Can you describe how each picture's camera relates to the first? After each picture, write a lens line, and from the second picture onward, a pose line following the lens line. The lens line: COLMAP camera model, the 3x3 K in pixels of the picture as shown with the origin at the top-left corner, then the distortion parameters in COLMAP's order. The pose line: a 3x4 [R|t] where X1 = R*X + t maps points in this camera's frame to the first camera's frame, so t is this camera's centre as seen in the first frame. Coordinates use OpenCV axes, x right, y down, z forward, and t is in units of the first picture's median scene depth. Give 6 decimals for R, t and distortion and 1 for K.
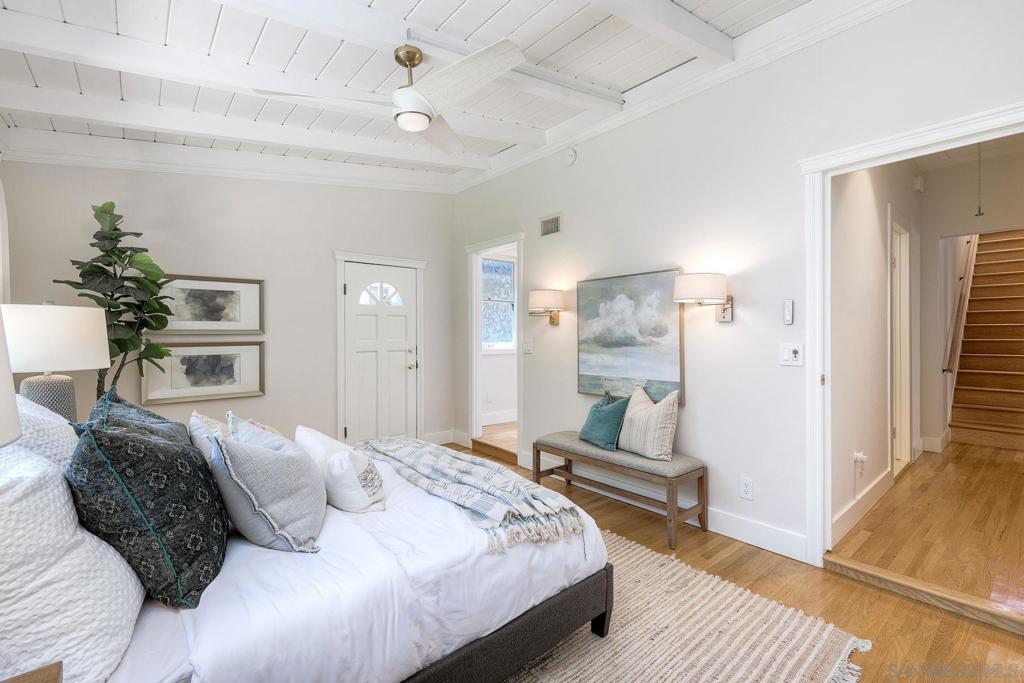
lens RADIAL K [[449.6, 0, 516.6], [0, 449.6, 339.1], [0, 0, 1]] dist [0.007808, -0.000843]
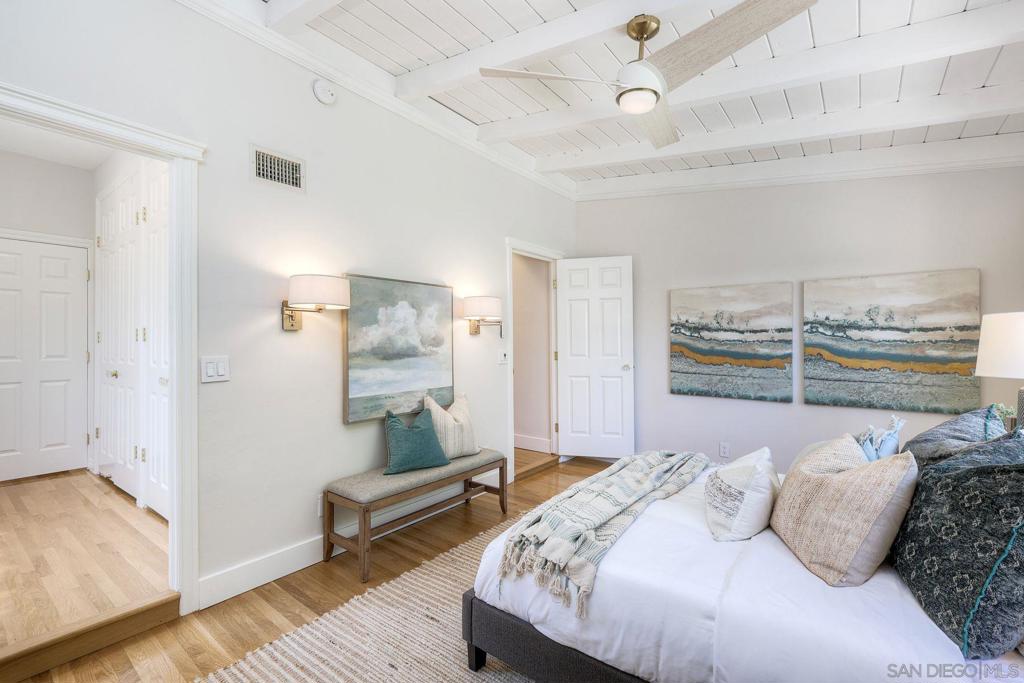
lens RADIAL K [[449.6, 0, 513.9], [0, 449.6, 338.1], [0, 0, 1]] dist [0.007808, -0.000843]
pose [[-0.210738, 0.005969, 0.977524, -0.725766], [0.008310, 0.999956, -0.004315, -0.018495], [-0.977507, 0.007214, -0.210778, 0.996604]]
